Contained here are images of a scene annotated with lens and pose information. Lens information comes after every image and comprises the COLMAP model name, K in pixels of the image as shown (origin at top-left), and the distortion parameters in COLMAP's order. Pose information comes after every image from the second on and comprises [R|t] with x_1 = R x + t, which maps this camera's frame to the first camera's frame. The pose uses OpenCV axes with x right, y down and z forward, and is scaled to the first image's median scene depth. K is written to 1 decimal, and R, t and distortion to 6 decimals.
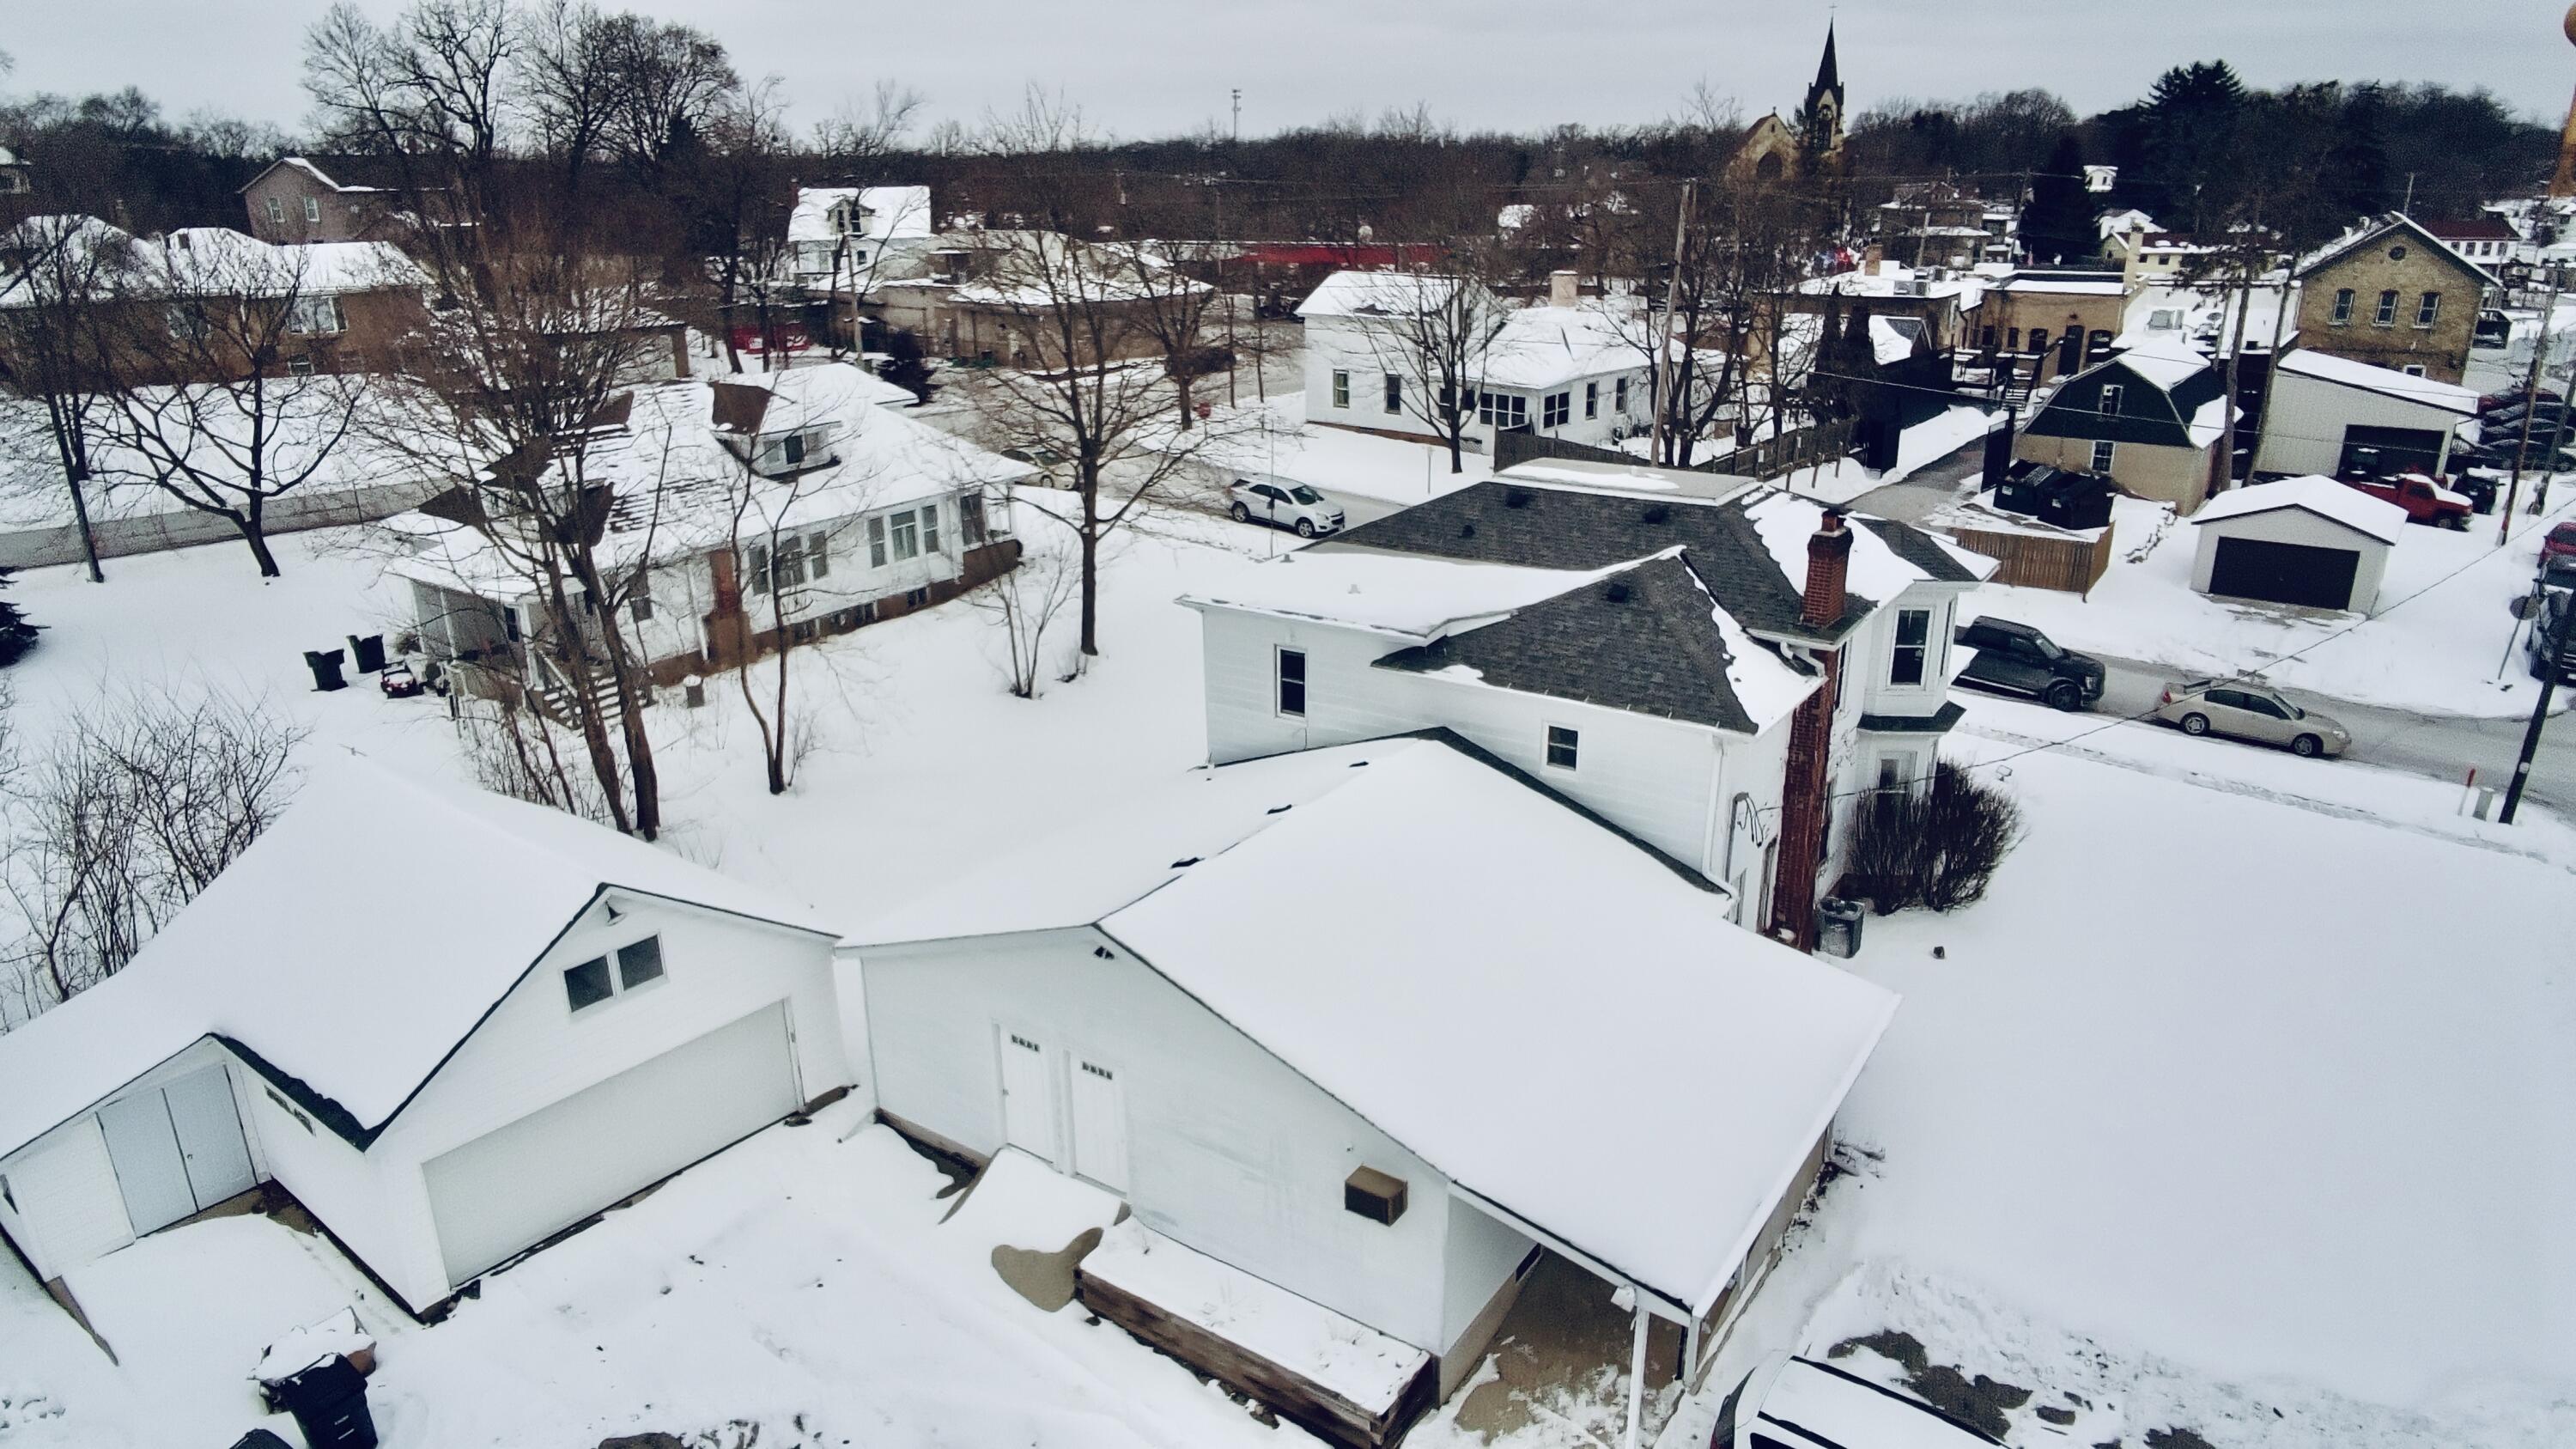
lens RADIAL K [[1574.1, 0, 1278.1], [0, 1574.1, 742.2], [0, 0, 1]] dist [-0.057105, 0.034700]
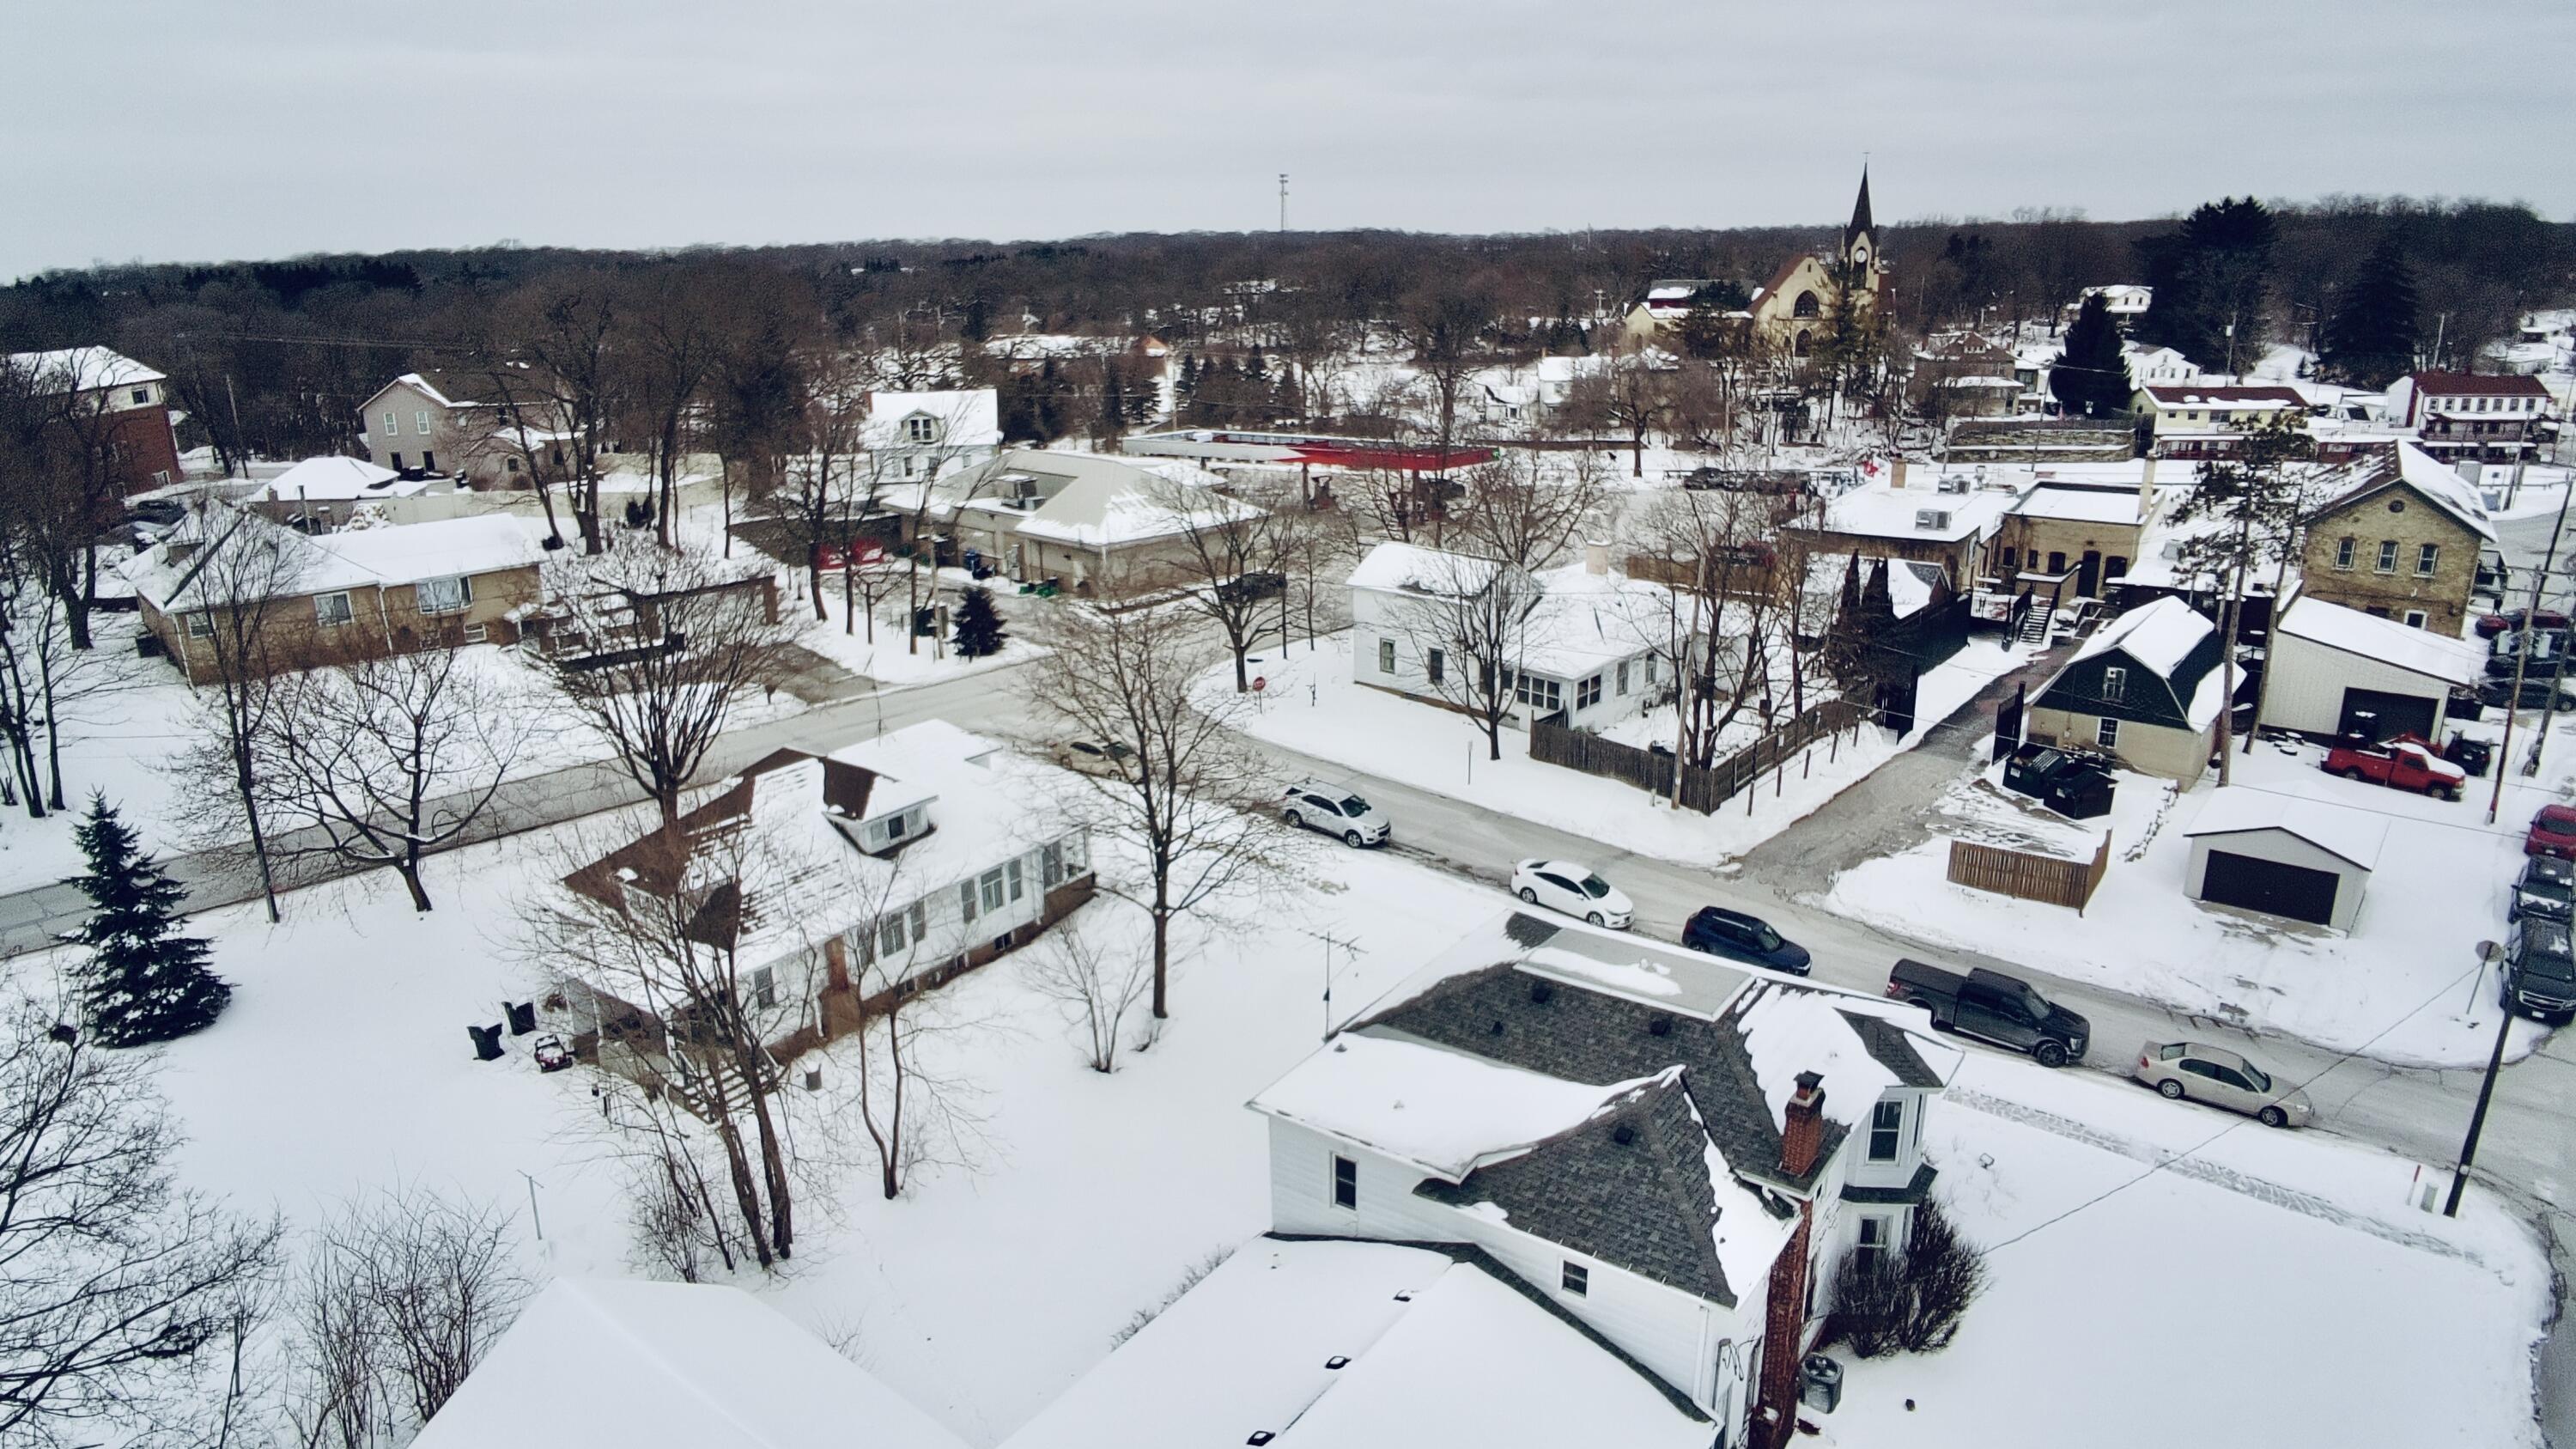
lens RADIAL K [[1574.1, 0, 1277.7], [0, 1574.1, 742.2], [0, 0, 1]] dist [-0.057105, 0.034700]
pose [[0.999574, 0.001429, -0.029167, -0.005154], [-0.002485, 0.999342, -0.036191, -0.214413], [0.029096, 0.036248, 0.998919, -0.115998]]
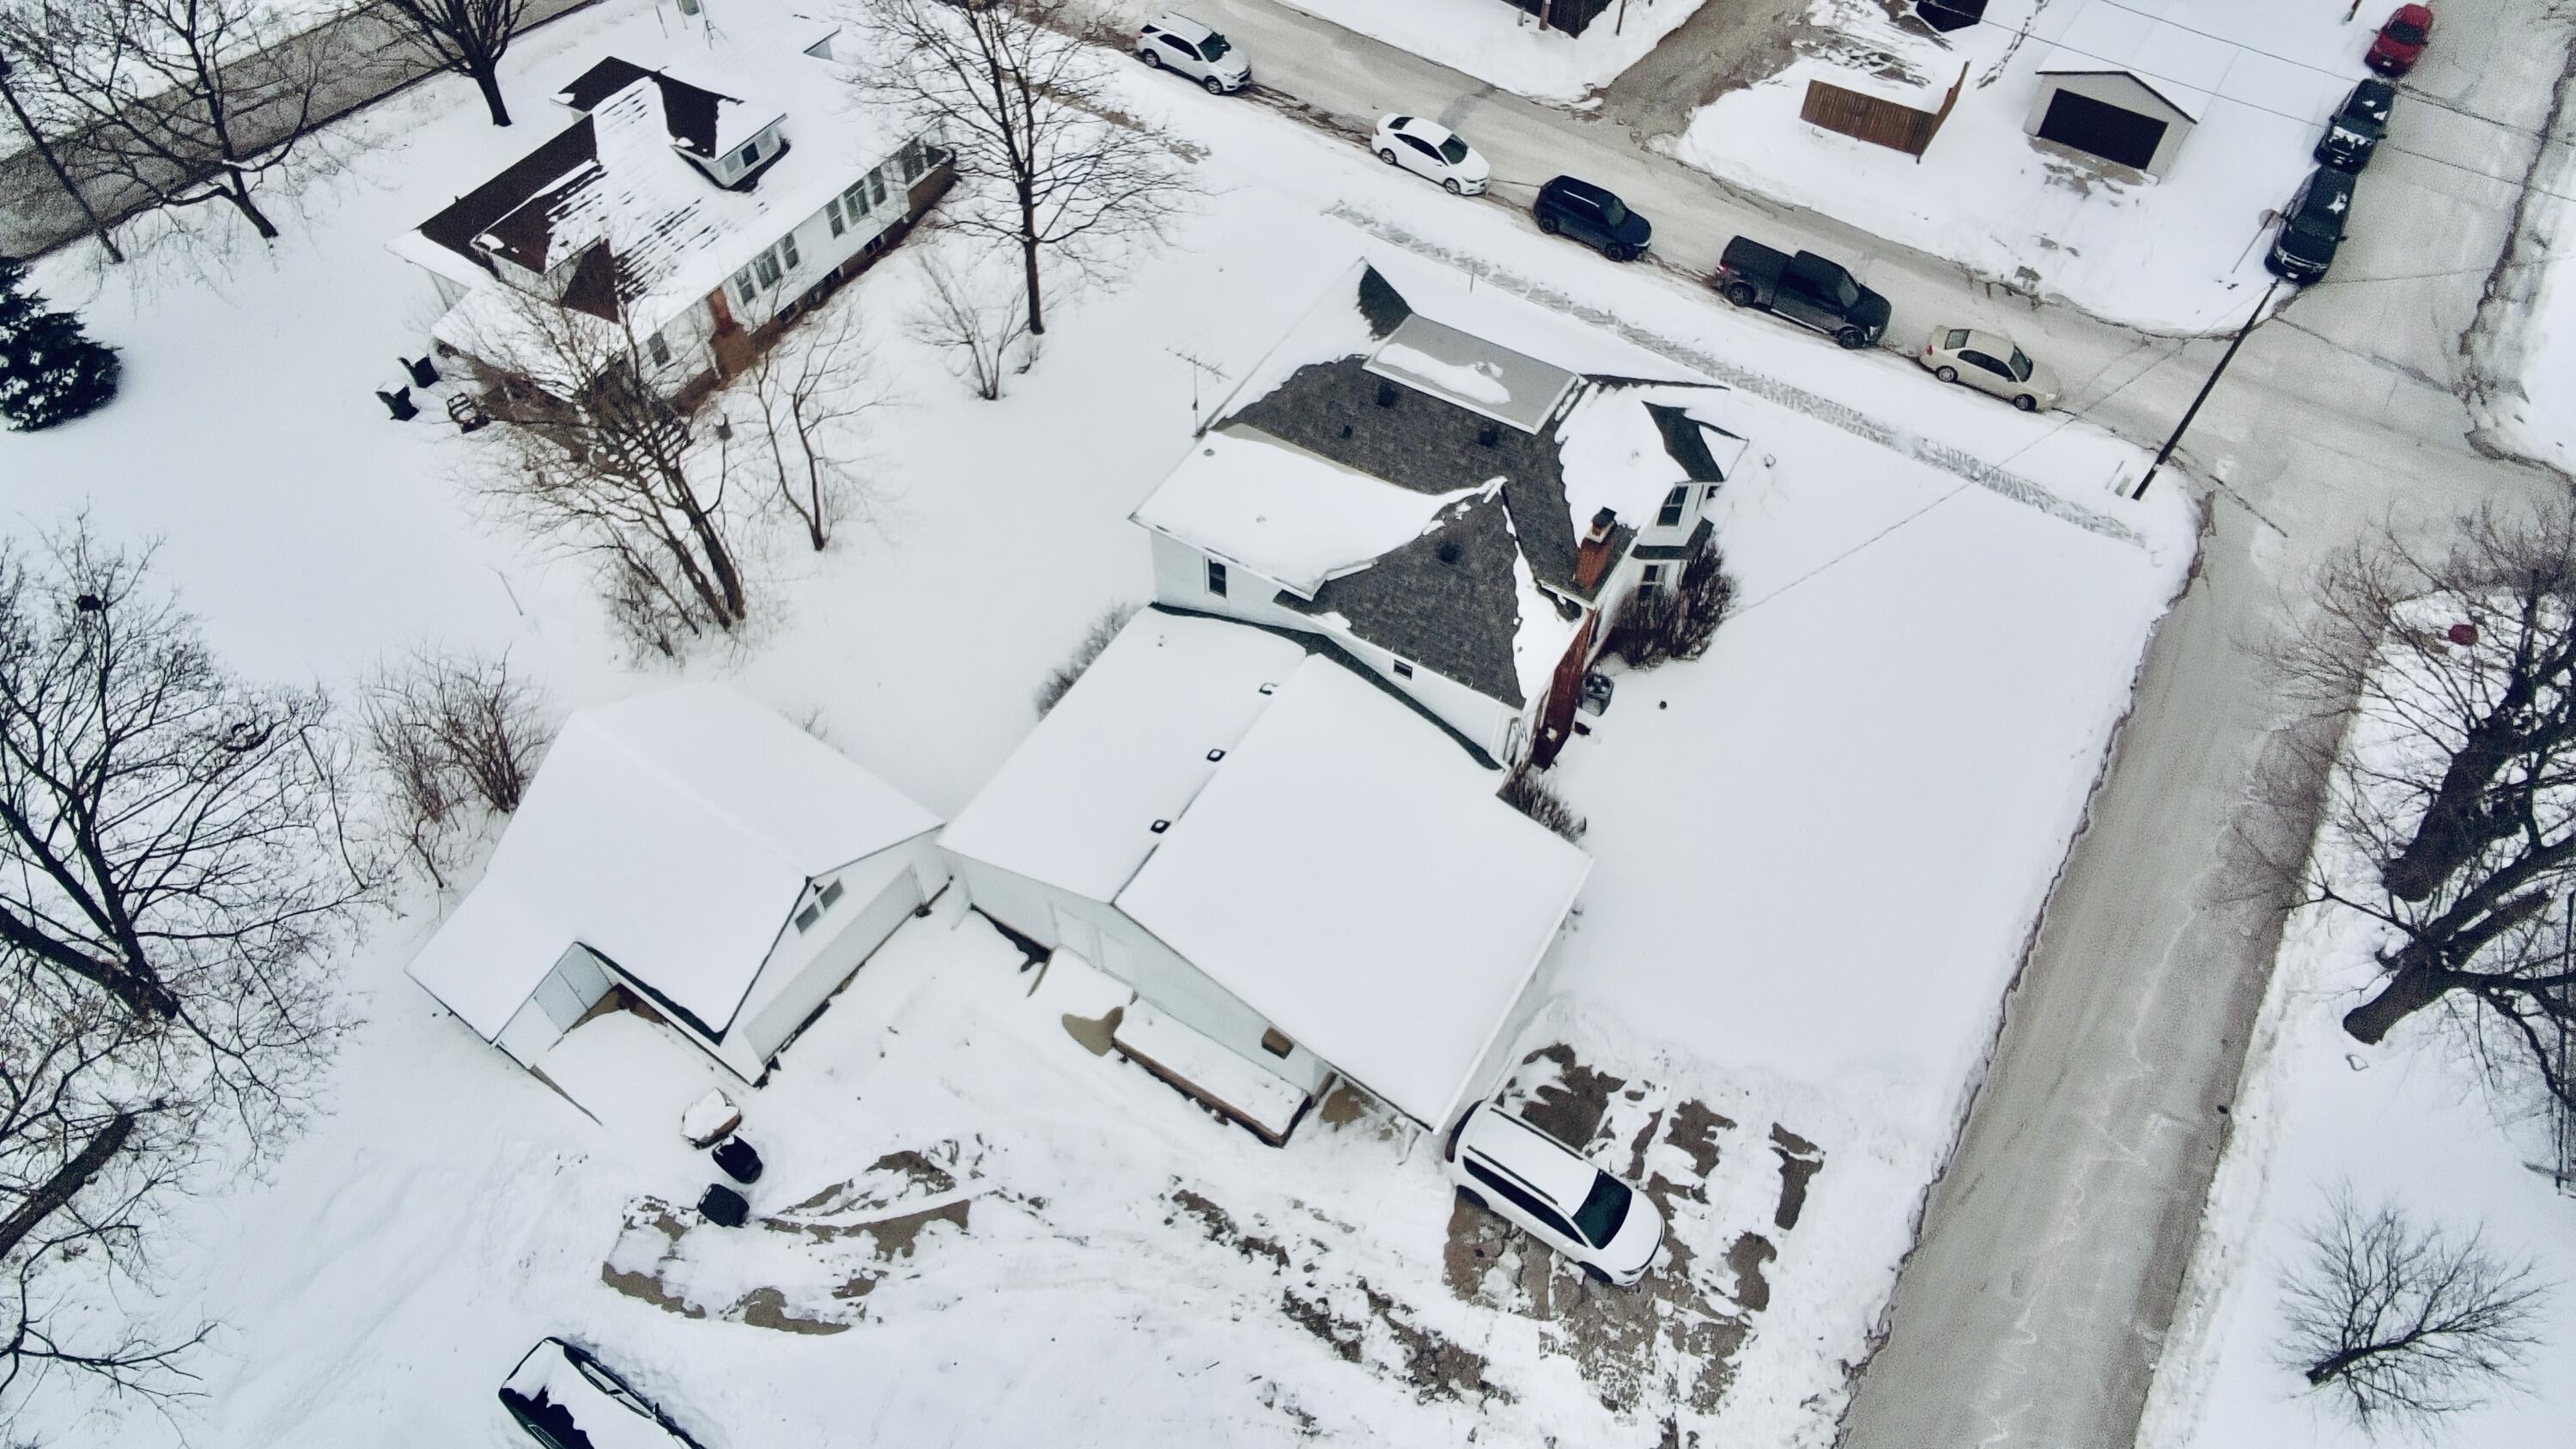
lens RADIAL K [[1574.1, 0, 1276.2], [0, 1574.1, 726.9], [0, 0, 1]] dist [-0.057105, 0.034700]
pose [[0.998447, -0.038523, 0.040234, -0.000014], [0.010401, 0.838529, 0.544758, -0.455247], [-0.054723, -0.543494, 0.837627, -0.158530]]
